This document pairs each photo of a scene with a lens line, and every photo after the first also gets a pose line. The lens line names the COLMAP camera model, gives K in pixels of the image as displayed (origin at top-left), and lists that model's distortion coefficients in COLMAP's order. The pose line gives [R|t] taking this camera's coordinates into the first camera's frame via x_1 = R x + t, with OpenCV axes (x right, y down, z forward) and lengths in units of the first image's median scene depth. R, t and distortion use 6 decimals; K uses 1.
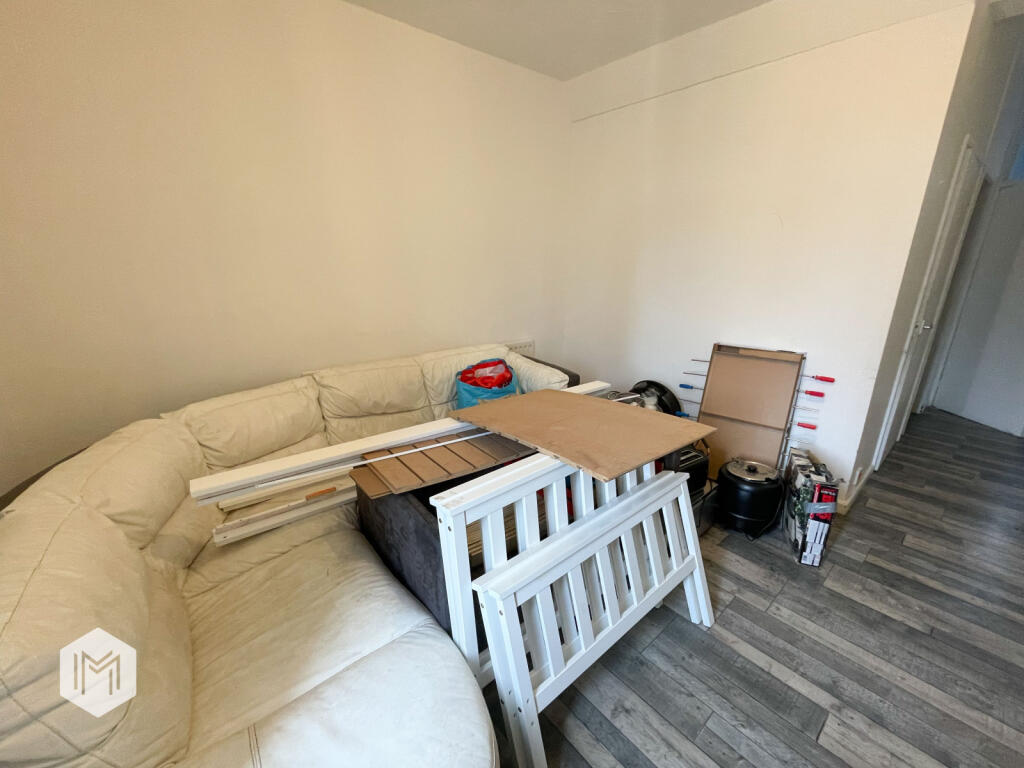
lens RADIAL K [[413.1, 0, 509.4], [0, 413.1, 385.2], [0, 0, 1]] dist [-0.002509, -0.000138]
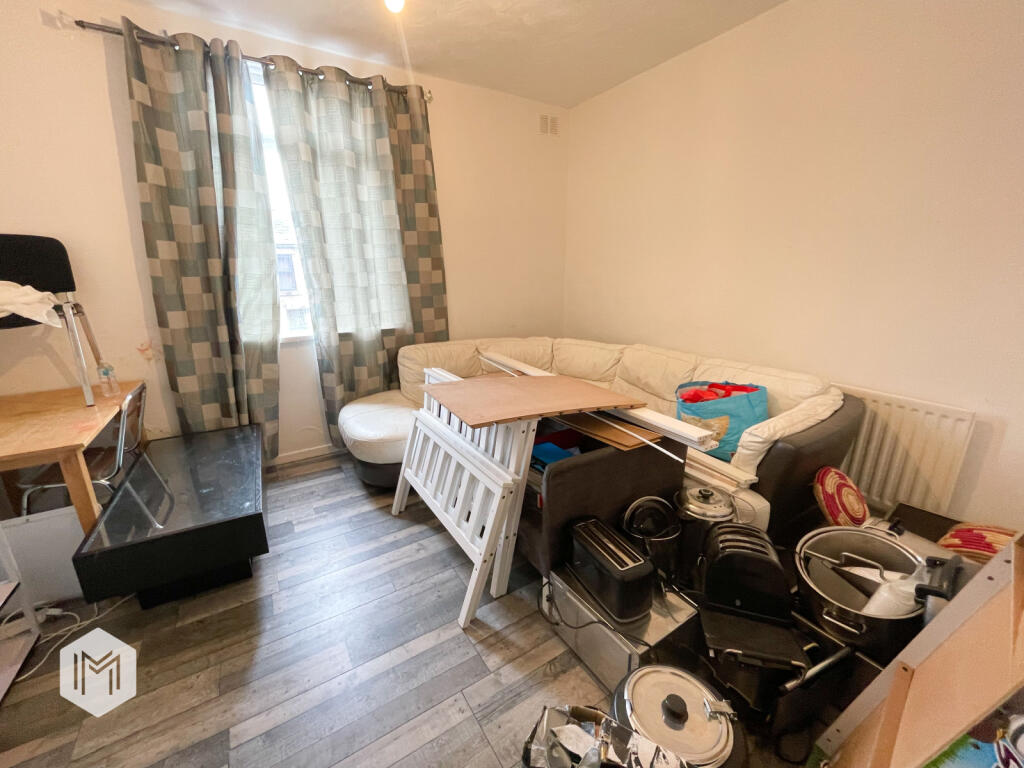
lens RADIAL K [[413.1, 0, 510.2], [0, 413.1, 381.4], [0, 0, 1]] dist [-0.002509, -0.000138]
pose [[-0.129078, 0.265014, -0.955566, 1.168496], [-0.292777, 0.910485, 0.292060, -0.251413], [0.947428, 0.317466, -0.039934, 0.894007]]
